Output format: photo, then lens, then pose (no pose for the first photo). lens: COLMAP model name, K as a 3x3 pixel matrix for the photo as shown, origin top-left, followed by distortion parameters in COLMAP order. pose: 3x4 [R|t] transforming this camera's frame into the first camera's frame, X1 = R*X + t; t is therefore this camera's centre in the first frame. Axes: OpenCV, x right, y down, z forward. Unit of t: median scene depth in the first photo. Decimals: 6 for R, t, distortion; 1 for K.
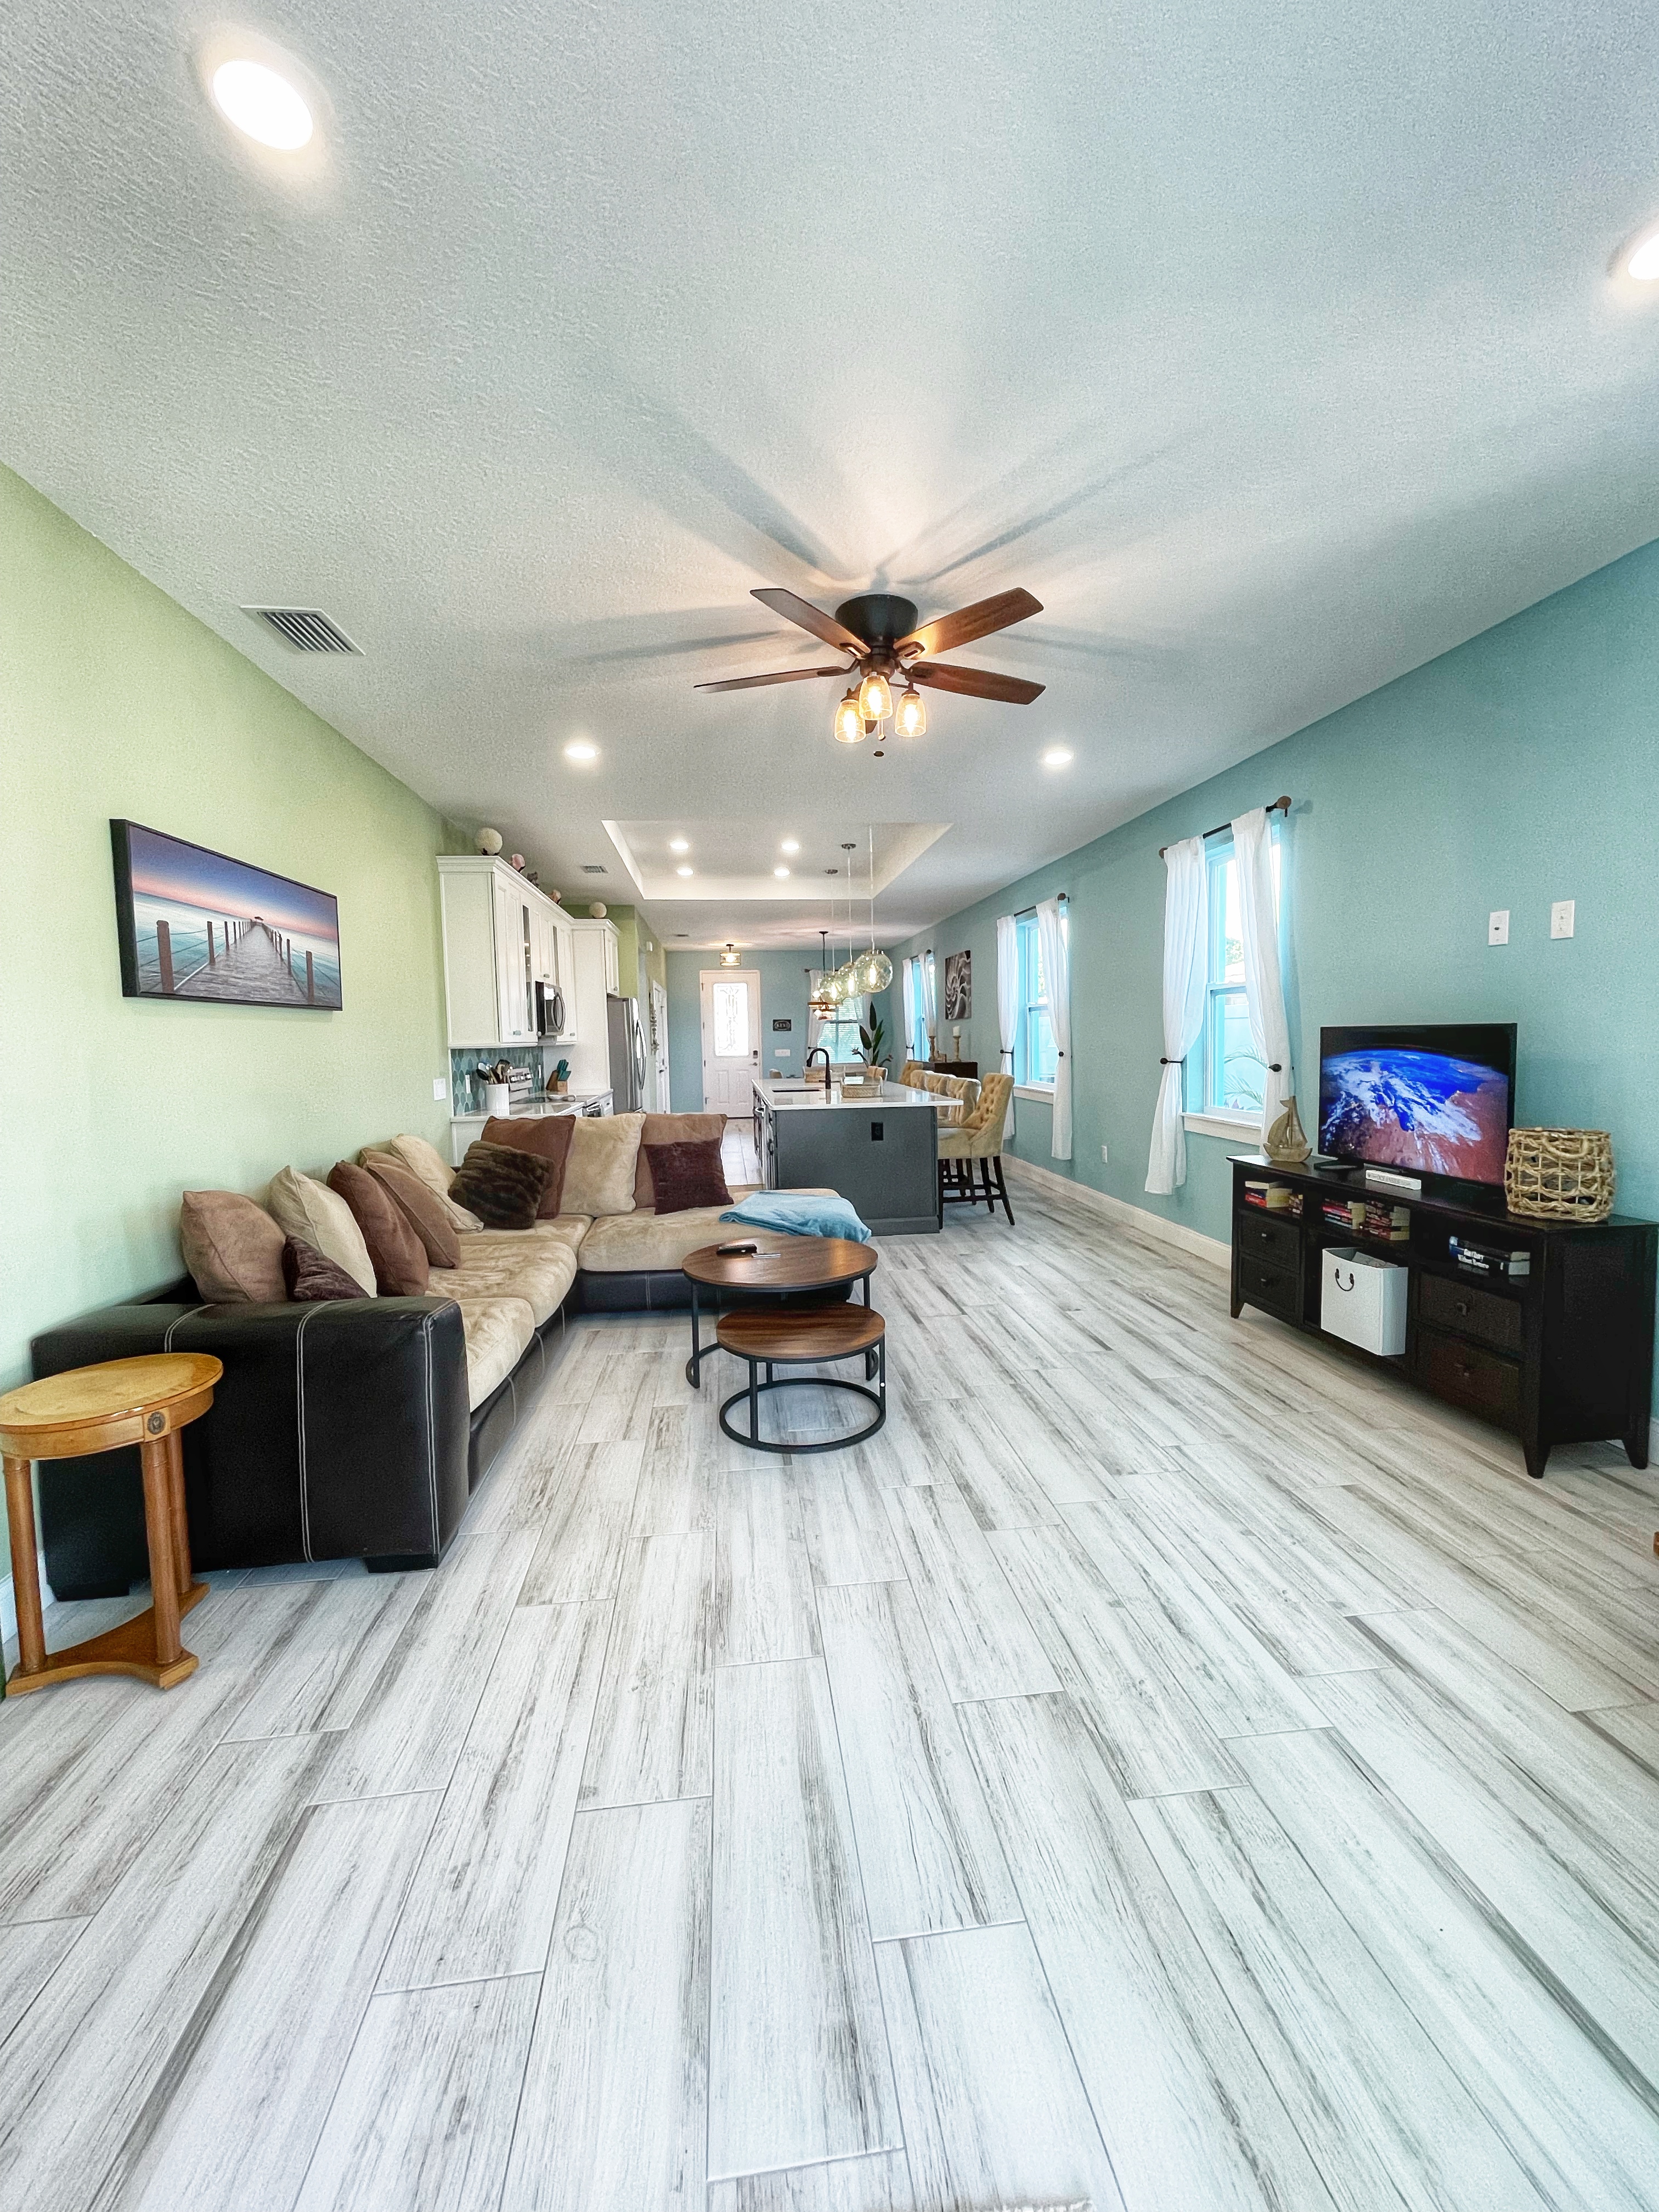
lens RADIAL K [[855.7, 0, 857.2], [0, 855.7, 1096.8], [0, 0, 1]] dist [-0.000236, -0.000020]
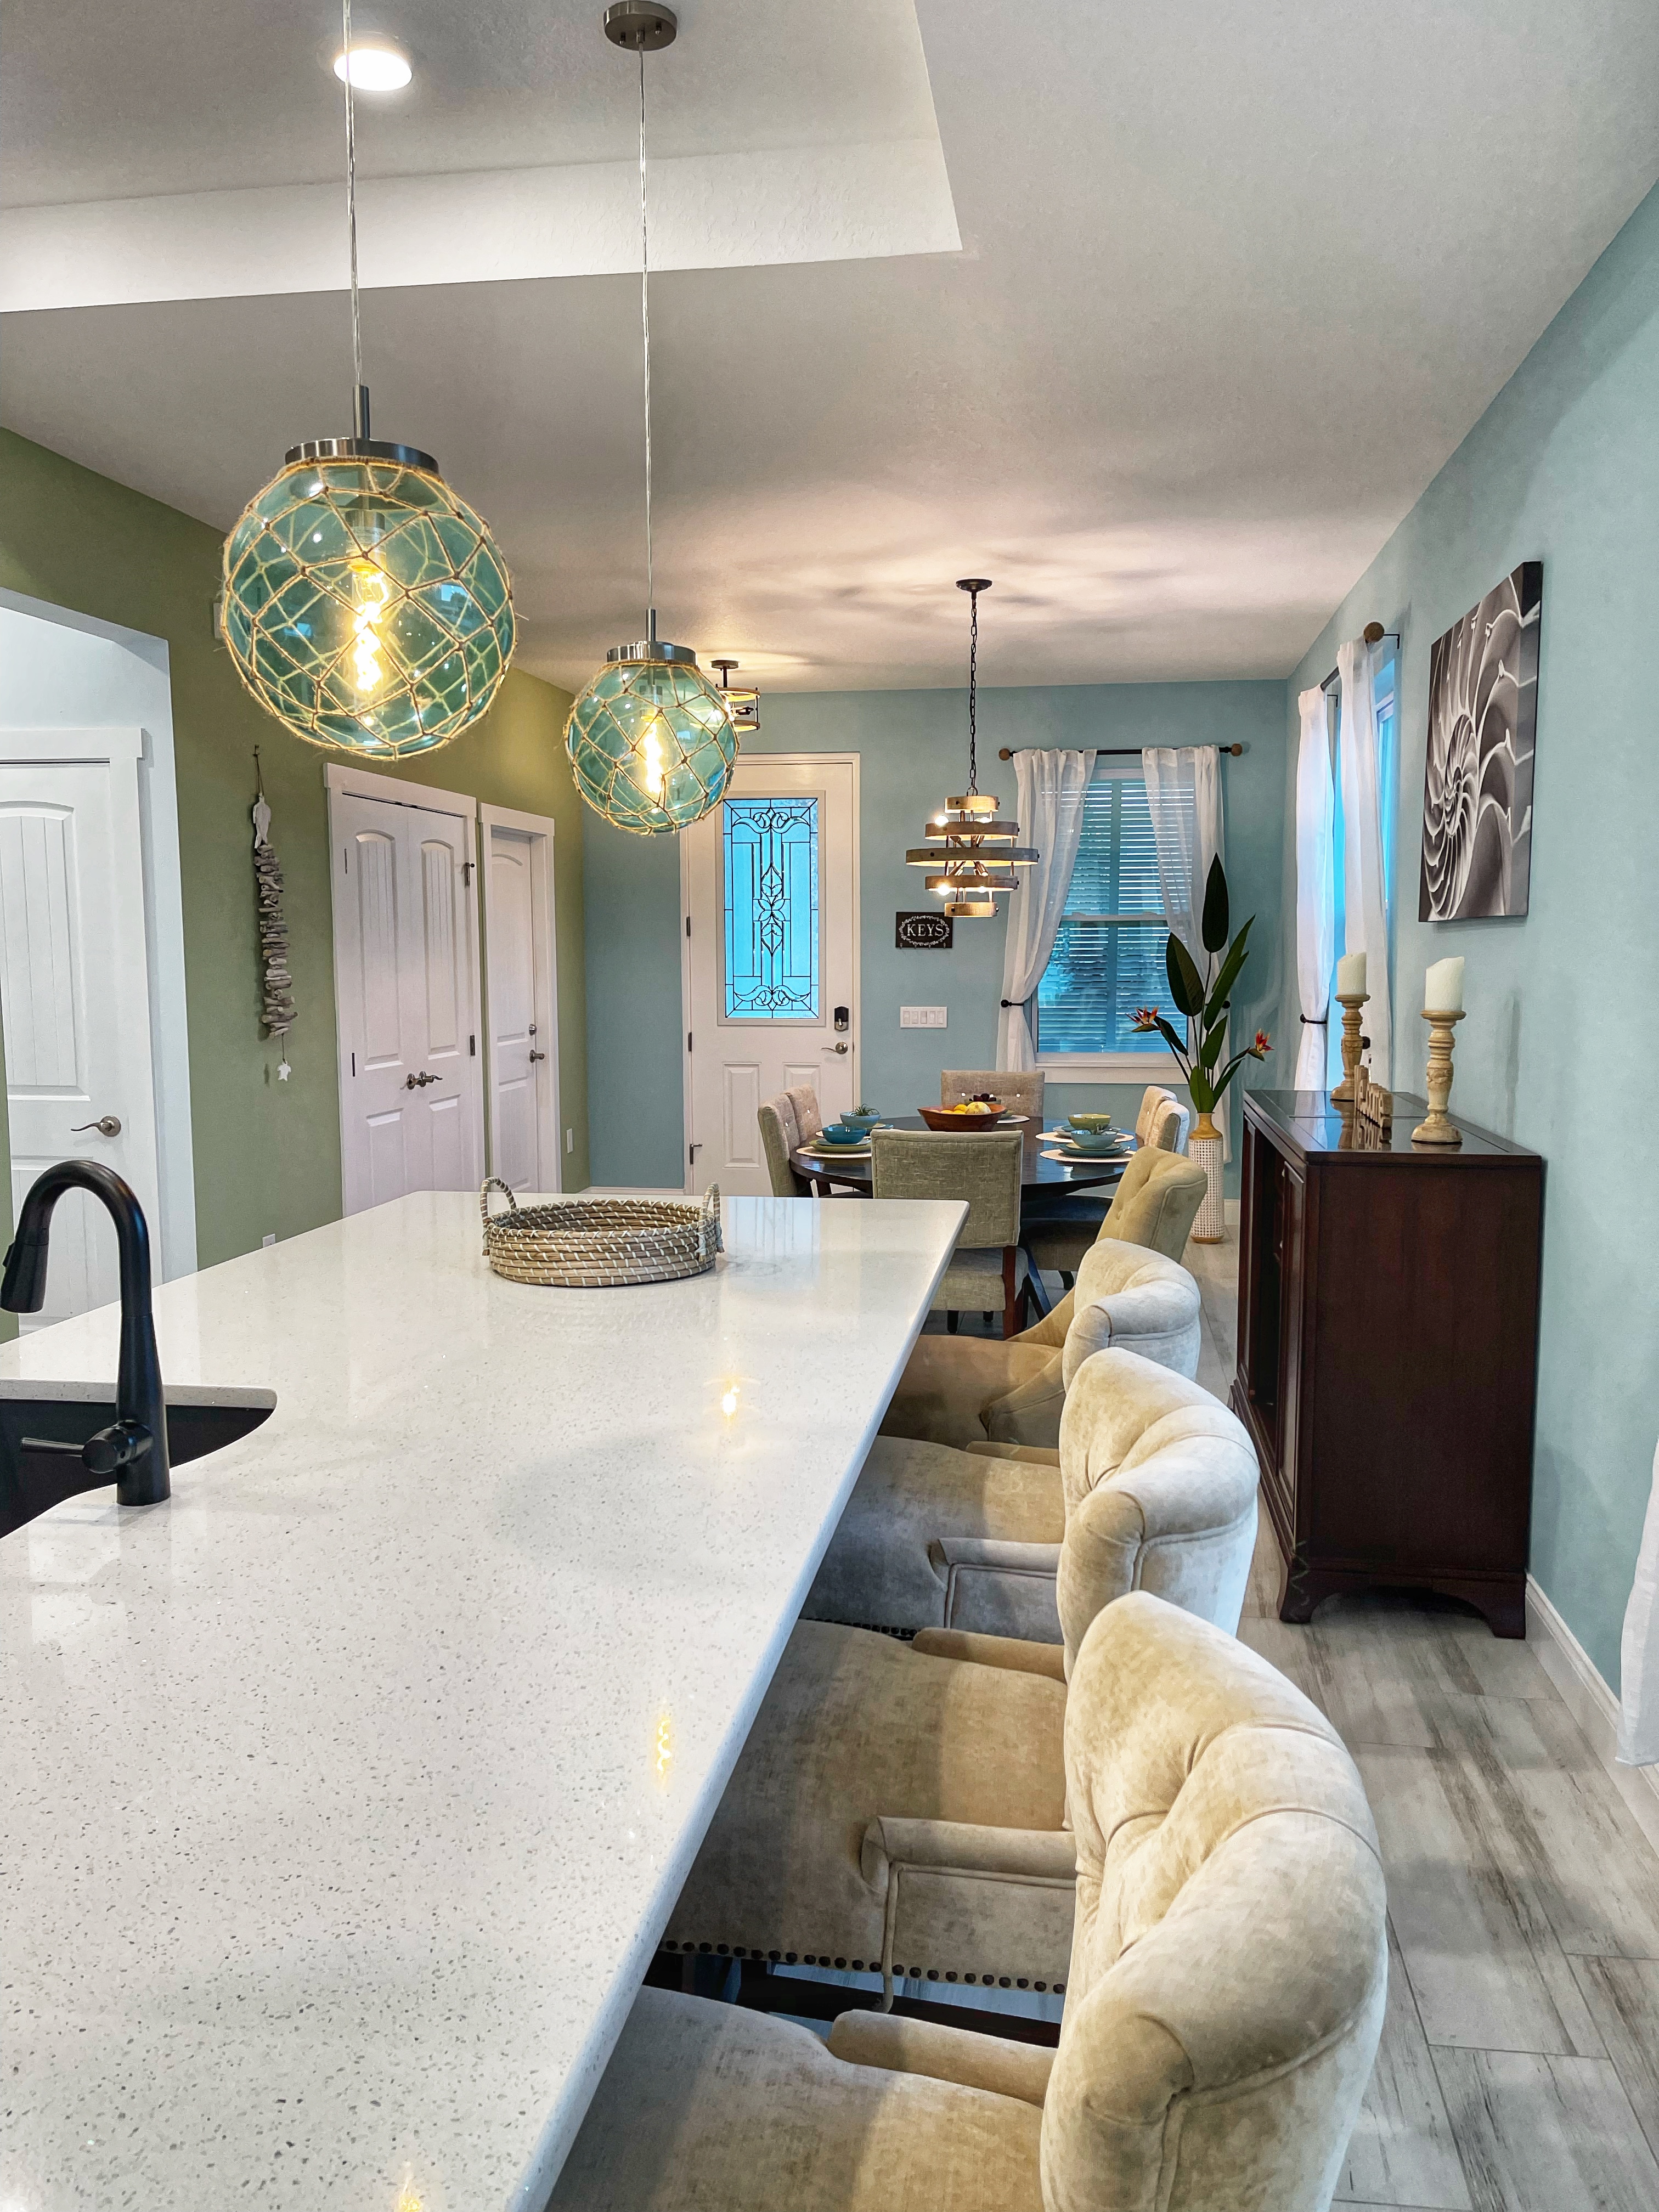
lens RADIAL K [[1663.8, 0, 833.1], [0, 1663.8, 1122.5], [0, 0, 1]] dist [0.039443, -0.038196]
pose [[0.955360, 0.047333, -0.291628, 0.070470], [-0.035522, 0.998325, 0.045665, -0.043057], [0.293301, -0.033268, 0.955441, 0.436540]]
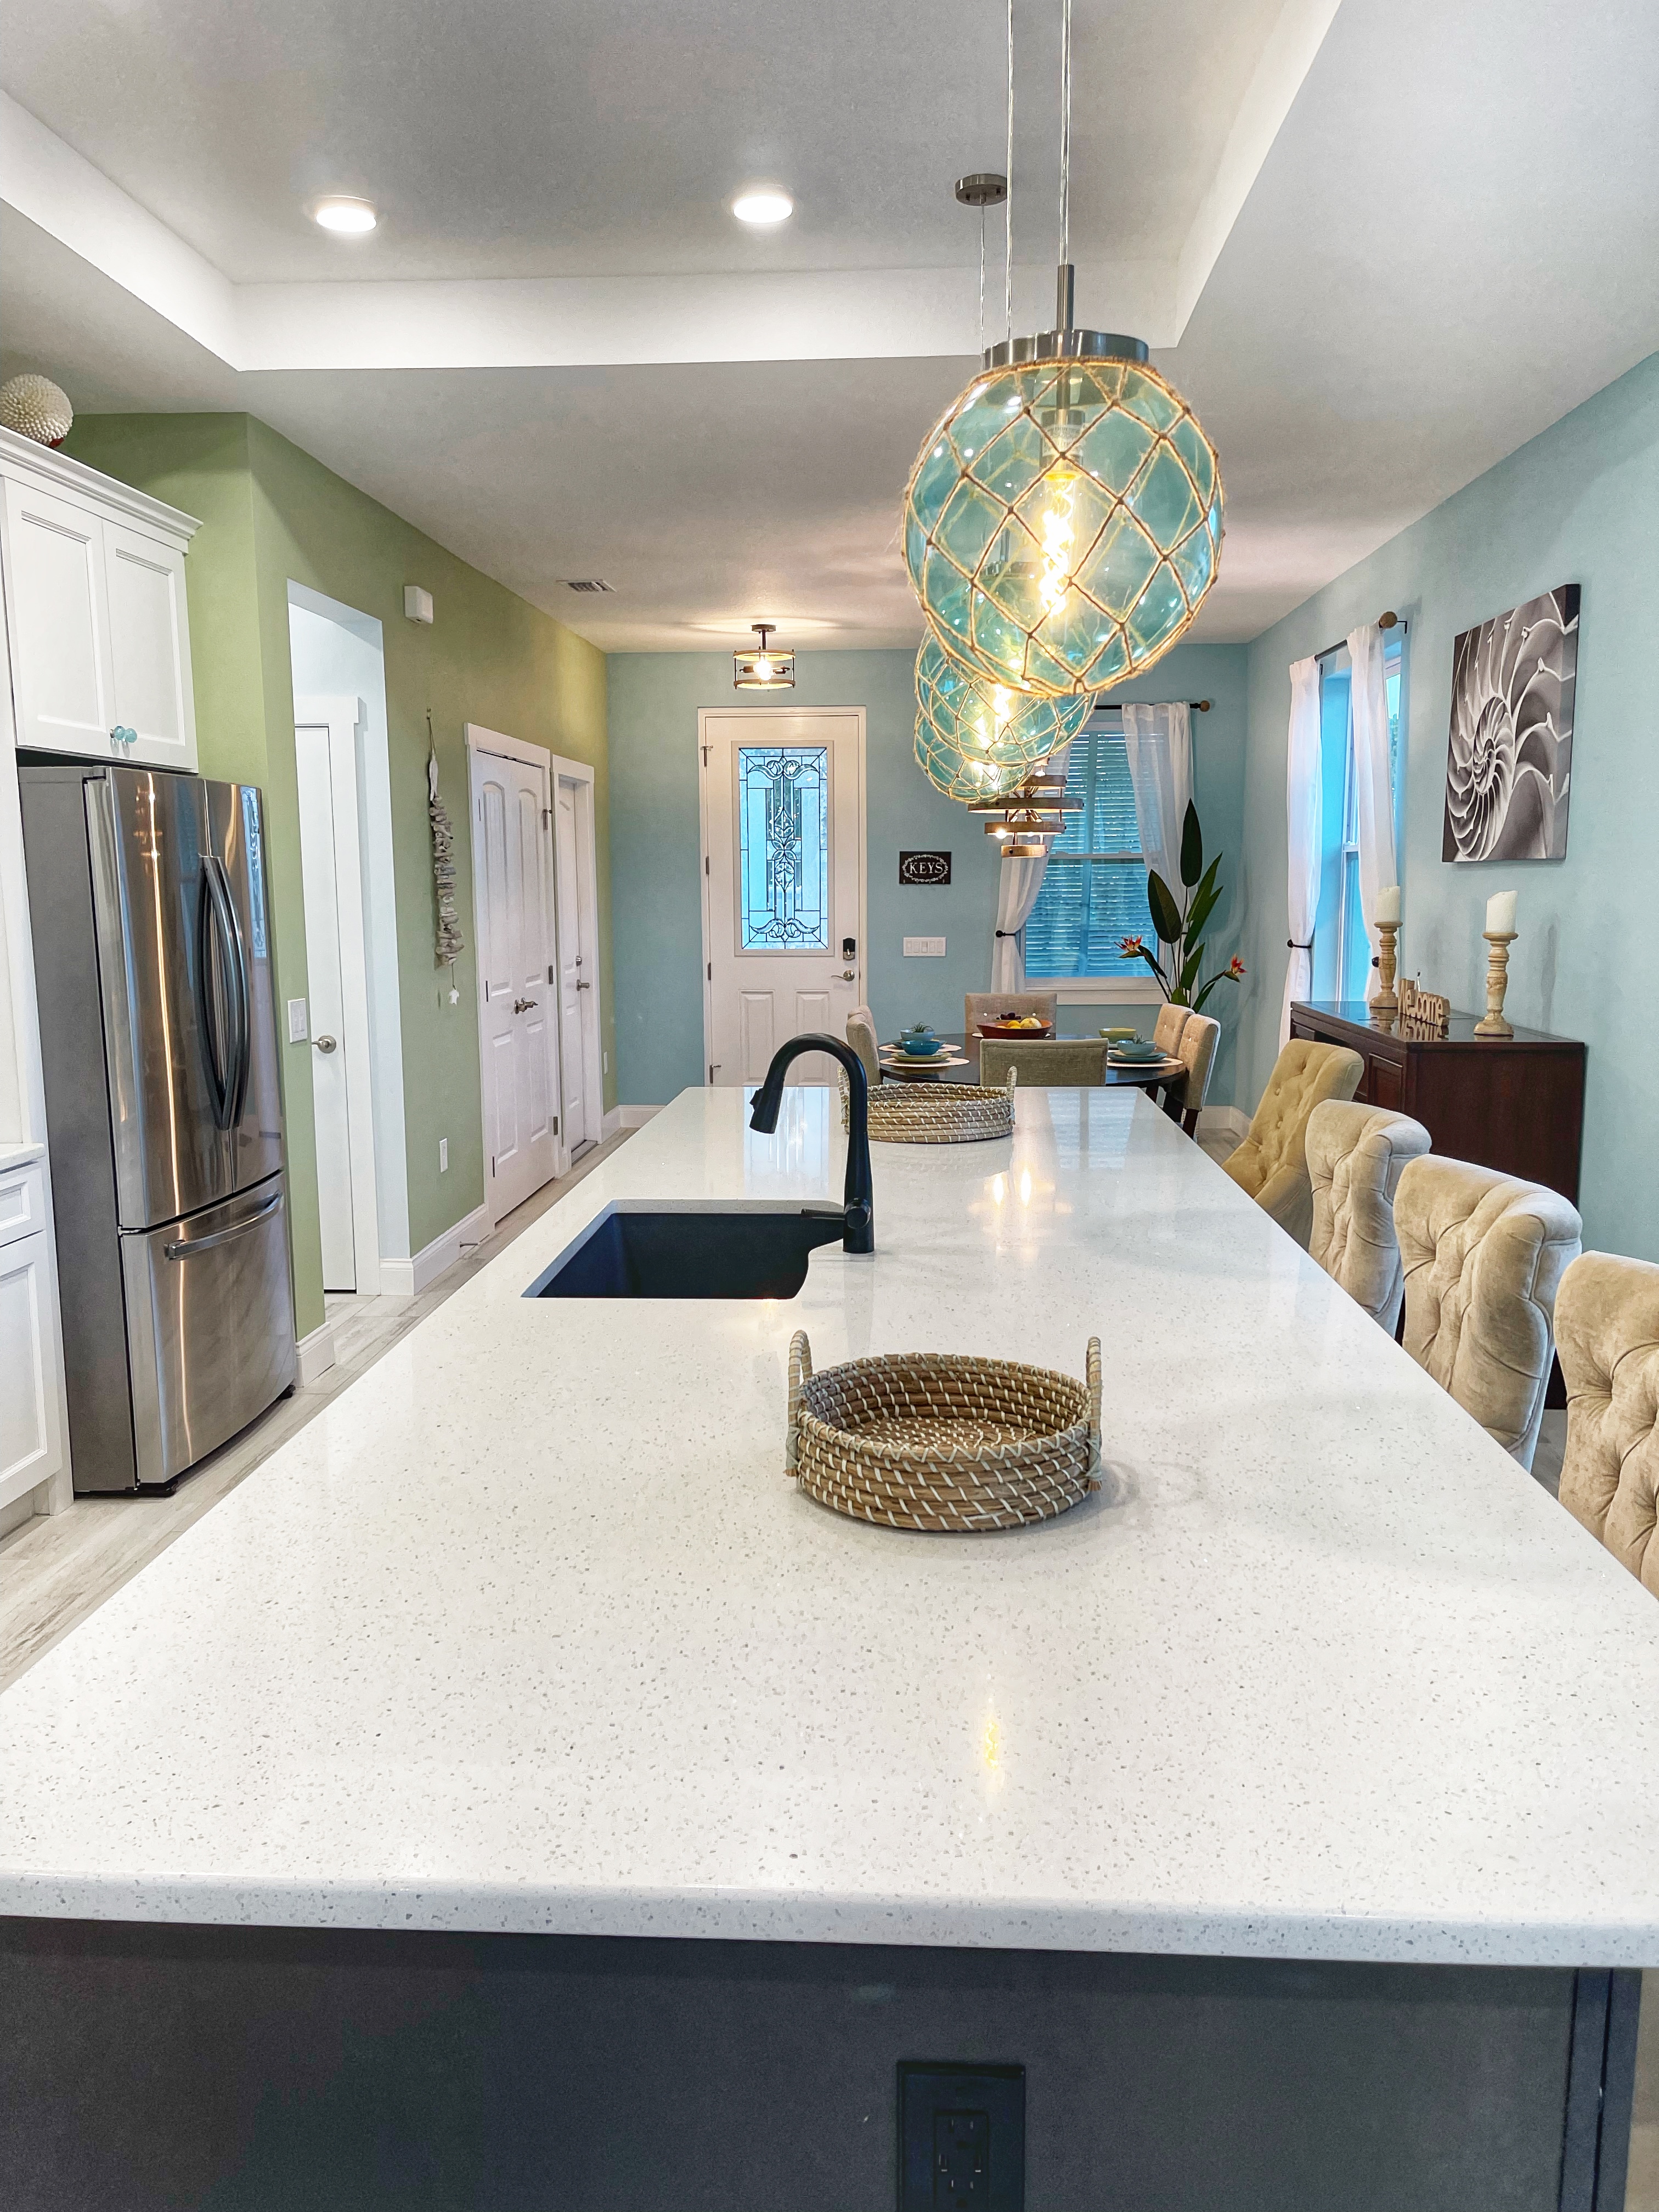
lens RADIAL K [[1663.4, 0, 829.5], [0, 1663.4, 1106.0], [0, 0, 1]] dist [0.038712, -0.005842]
pose [[0.978246, 0.039741, -0.203606, 0.018854], [-0.025531, 0.997081, 0.071954, -0.037554], [0.205871, -0.065190, 0.976405, 0.349042]]
